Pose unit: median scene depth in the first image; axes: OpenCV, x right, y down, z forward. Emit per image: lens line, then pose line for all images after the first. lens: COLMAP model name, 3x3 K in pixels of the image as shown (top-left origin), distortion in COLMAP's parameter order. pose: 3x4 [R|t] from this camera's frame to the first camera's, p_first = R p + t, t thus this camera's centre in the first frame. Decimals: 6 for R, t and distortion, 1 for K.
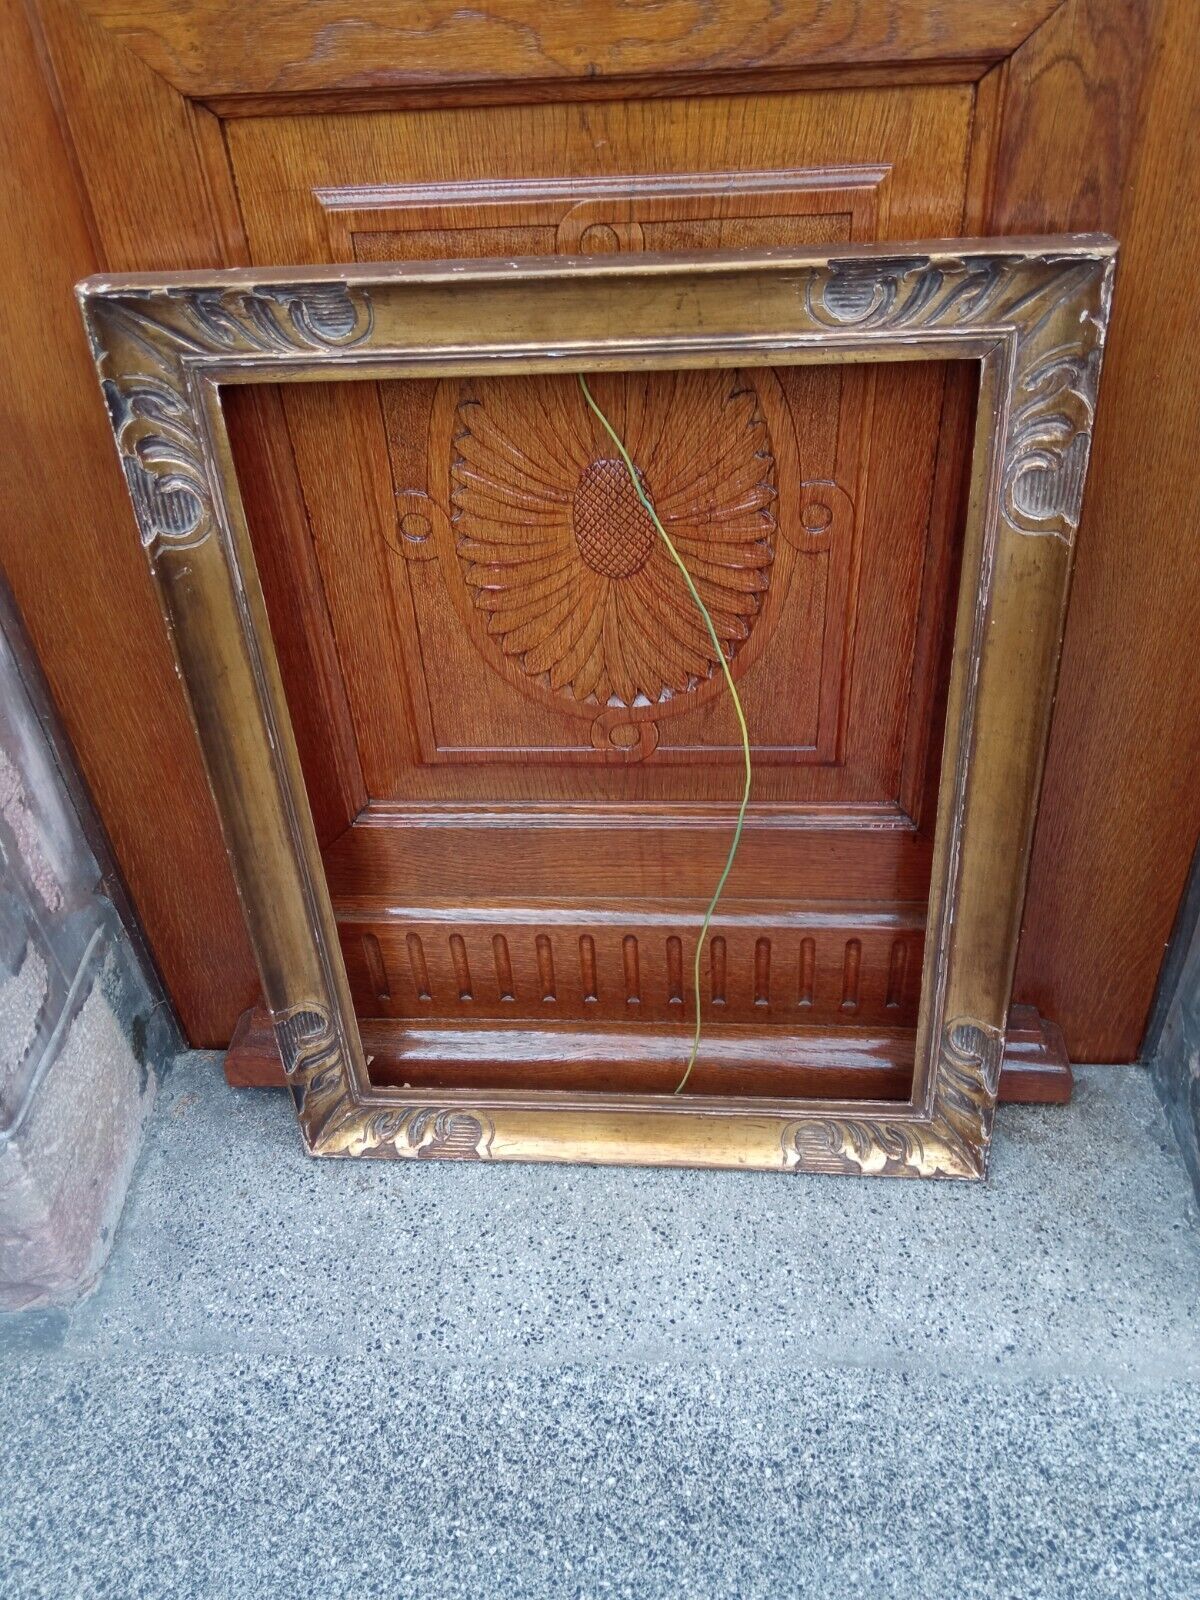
lens RADIAL K [[1305.5, 0, 596.6], [0, 1305.5, 793.5], [0, 0, 1]] dist [0.072470, -0.131987]
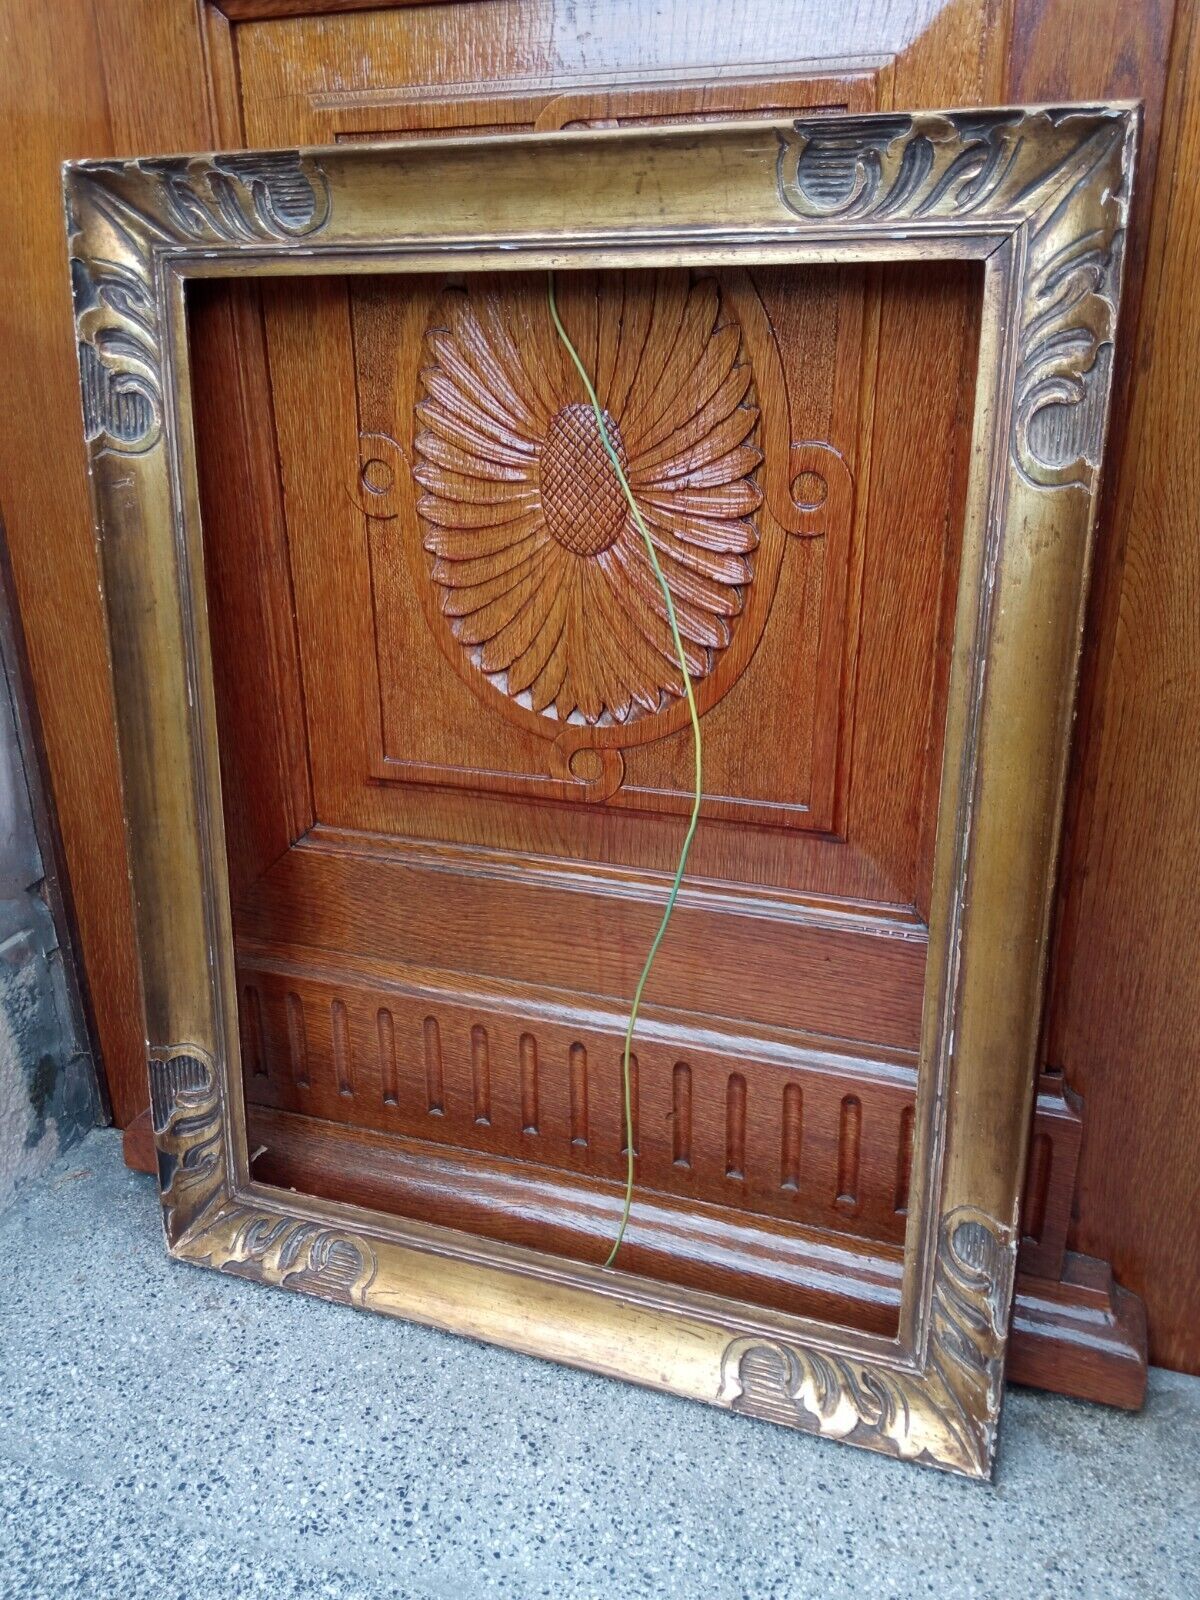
lens RADIAL K [[1305.5, 0, 598.1], [0, 1305.5, 794.3], [0, 0, 1]] dist [0.072470, -0.131987]
pose [[0.961045, 0.138090, -0.239425, 0.251959], [-0.201804, 0.942485, -0.266452, 0.211851], [0.188861, 0.304390, 0.933637, 0.236834]]
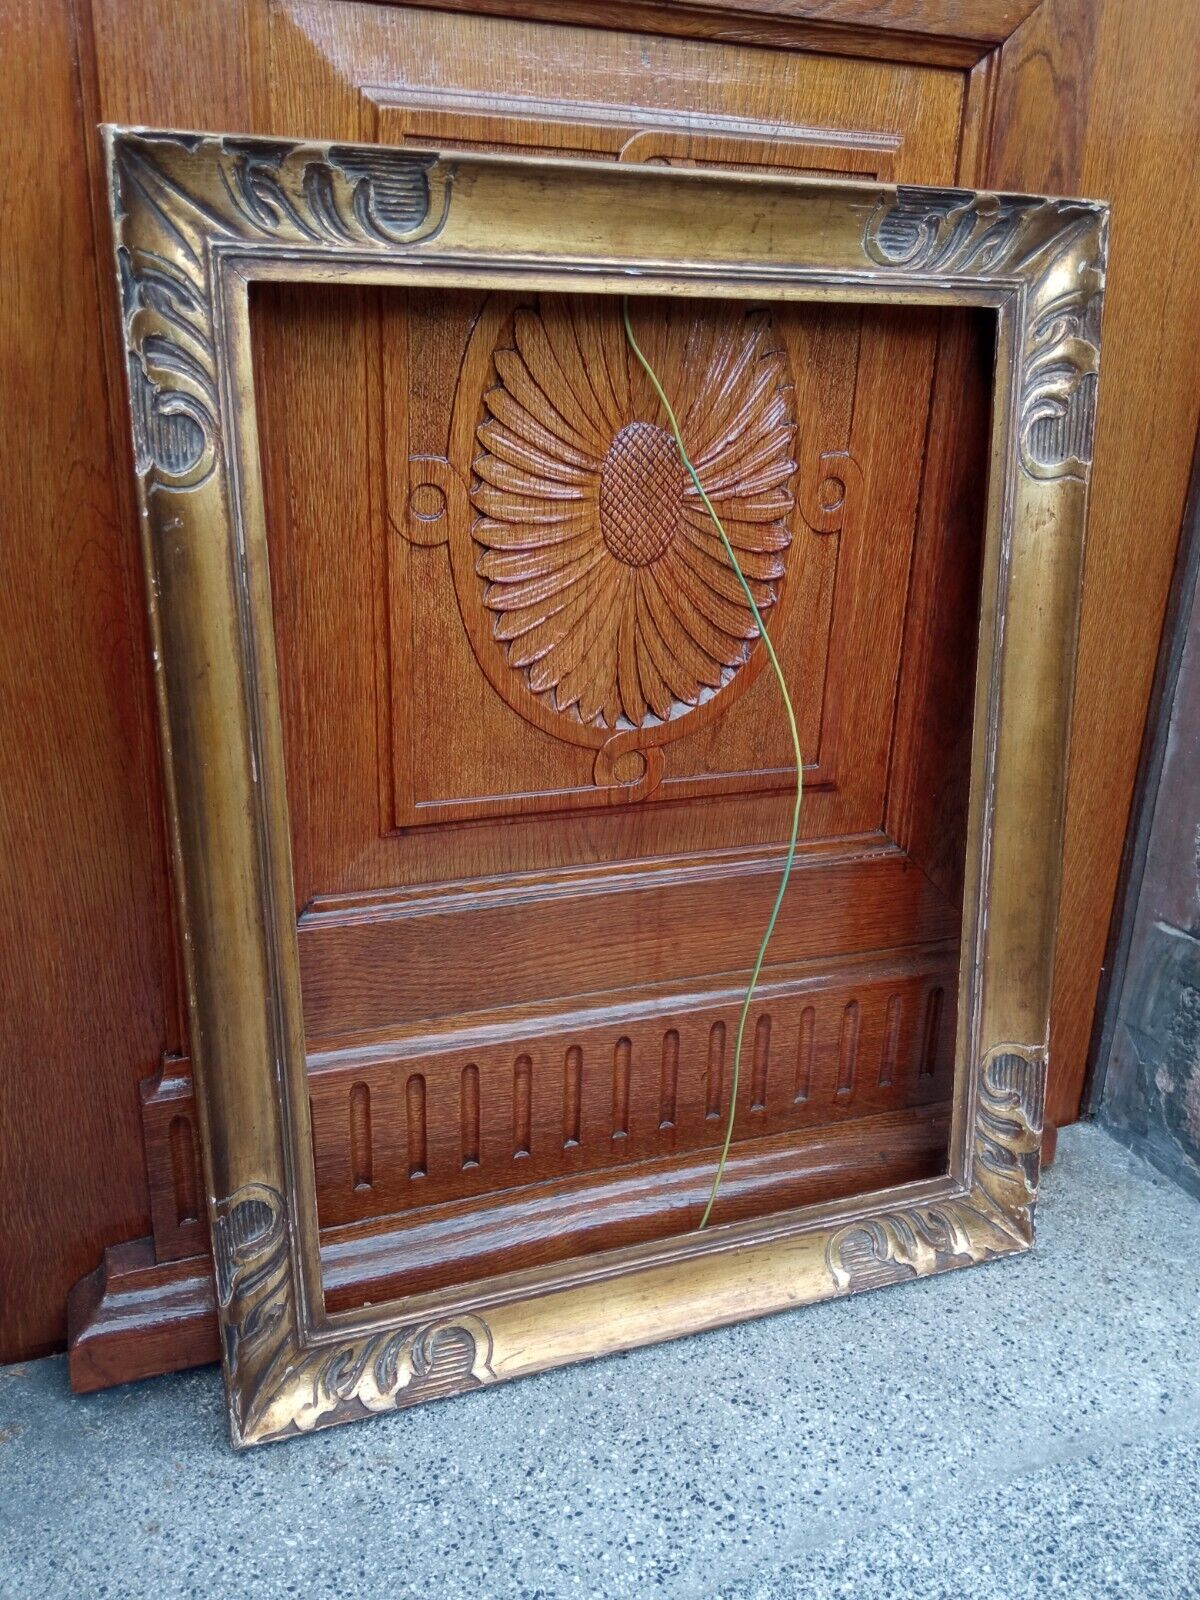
lens RADIAL K [[1305.5, 0, 594.1], [0, 1305.5, 792.6], [0, 0, 1]] dist [0.072470, -0.131987]
pose [[0.903146, -0.062697, 0.424730, -0.404634], [0.196482, 0.939962, -0.279046, 0.229224], [-0.381735, 0.335471, 0.861242, 0.277326]]
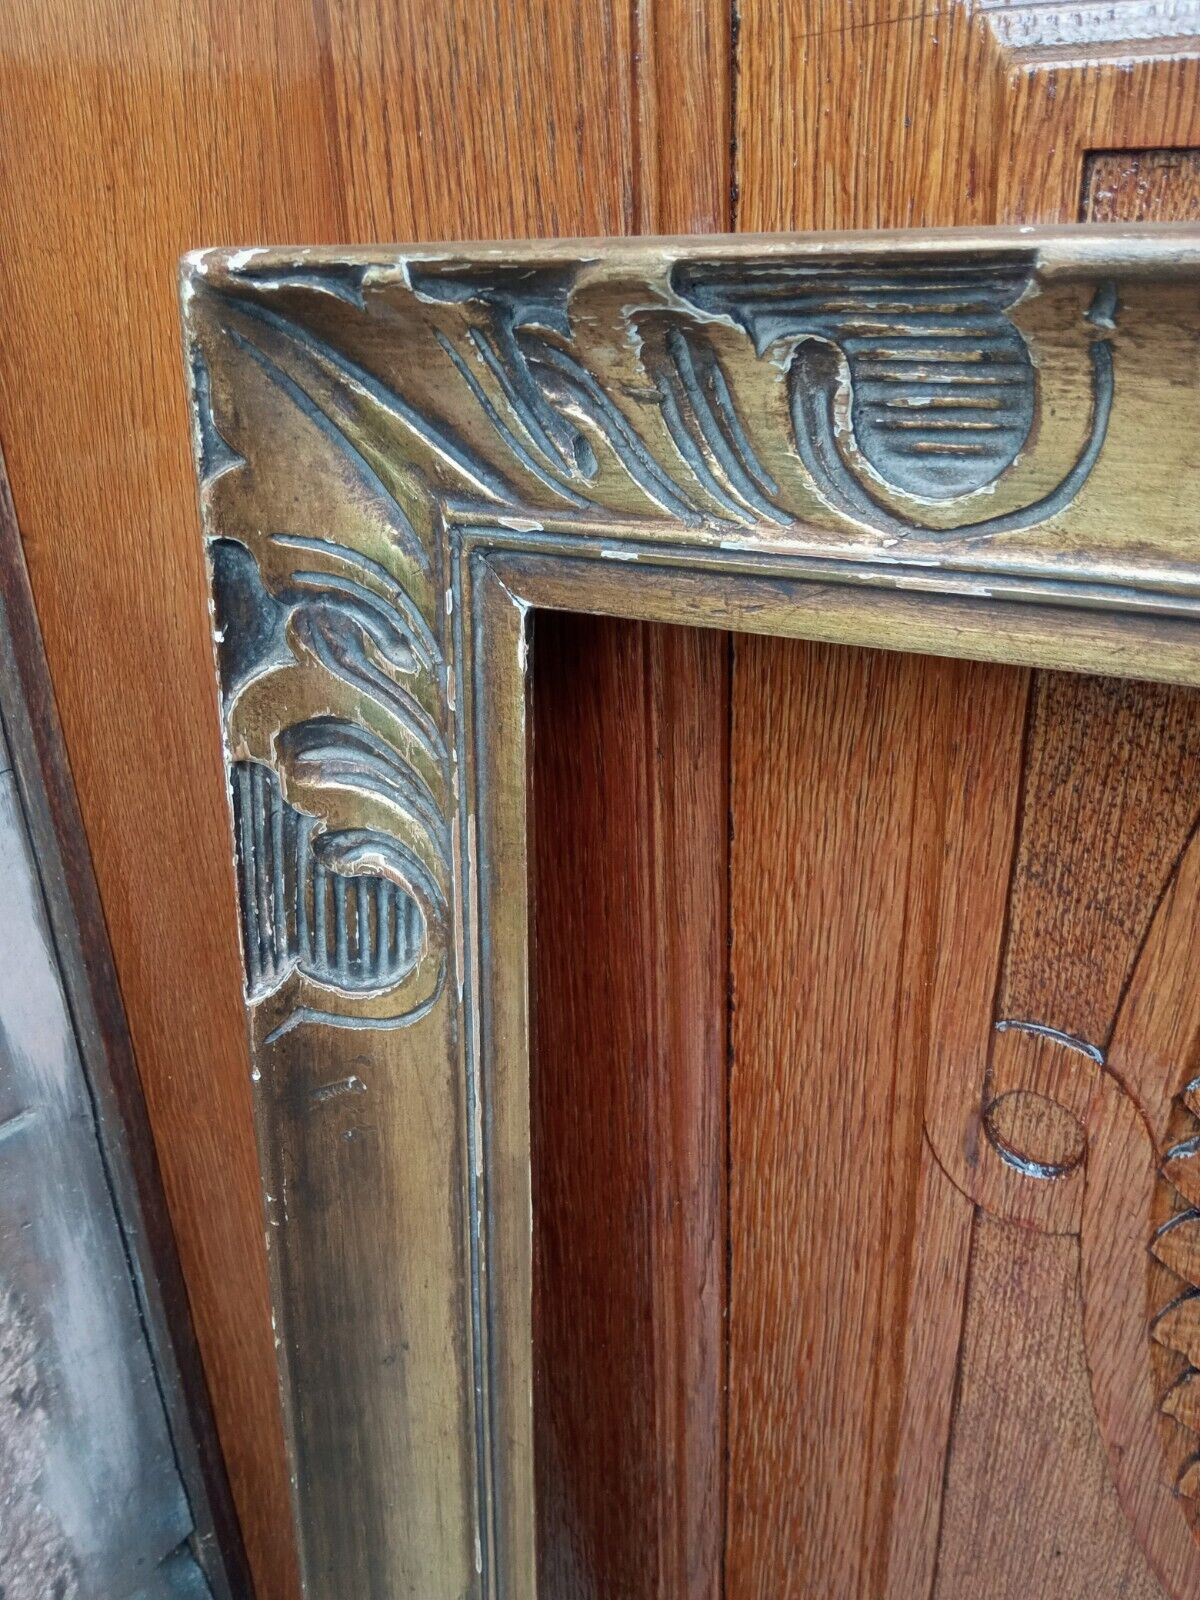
lens RADIAL K [[1305.5, 0, 601.0], [0, 1305.5, 792.4], [0, 0, 1]] dist [0.072470, -0.131987]
pose [[0.896052, 0.203458, -0.394583, -0.119776], [-0.289843, 0.941342, -0.172818, -0.190673], [0.336276, 0.269221, 0.902462, 0.639949]]
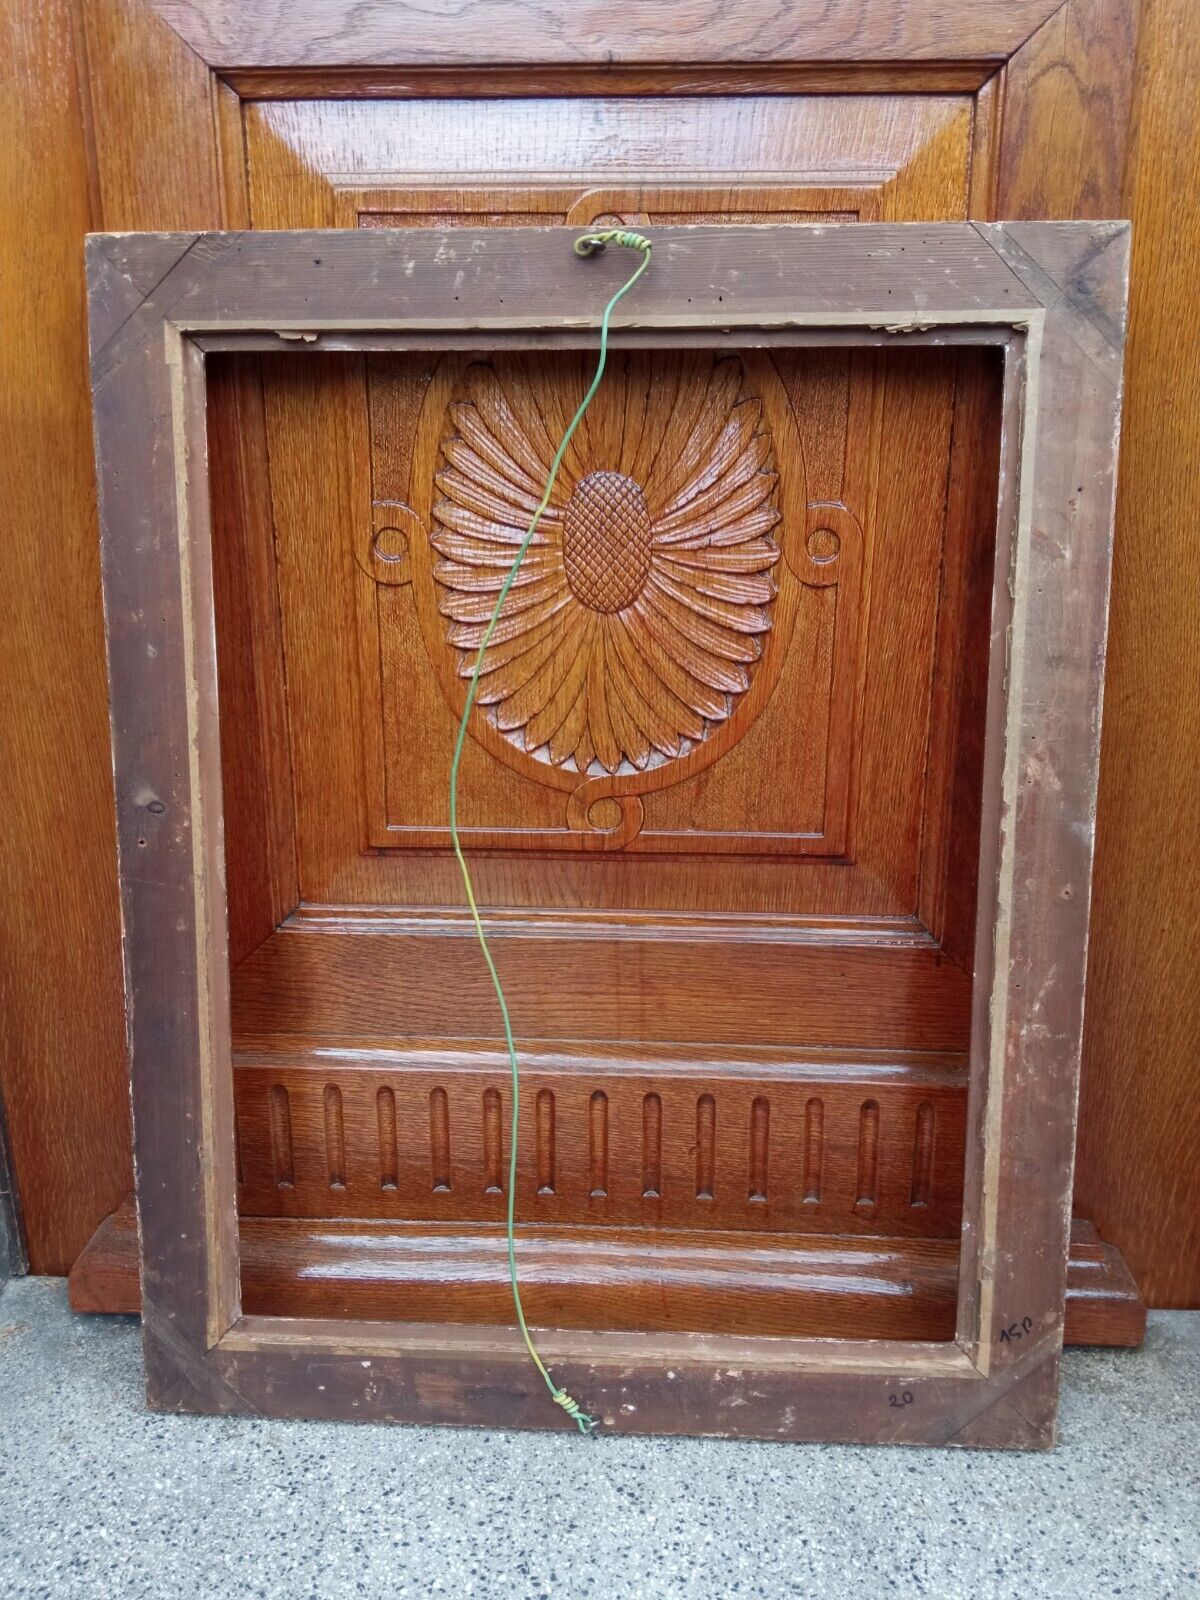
lens RADIAL K [[1305.5, 0, 596.7], [0, 1305.5, 793.8], [0, 0, 1]] dist [0.072470, -0.131987]
pose [[0.998186, 0.049069, 0.034884, -0.016557], [-0.032307, 0.925497, -0.377376, 0.295418], [-0.050803, 0.375564, 0.925403, 0.198603]]
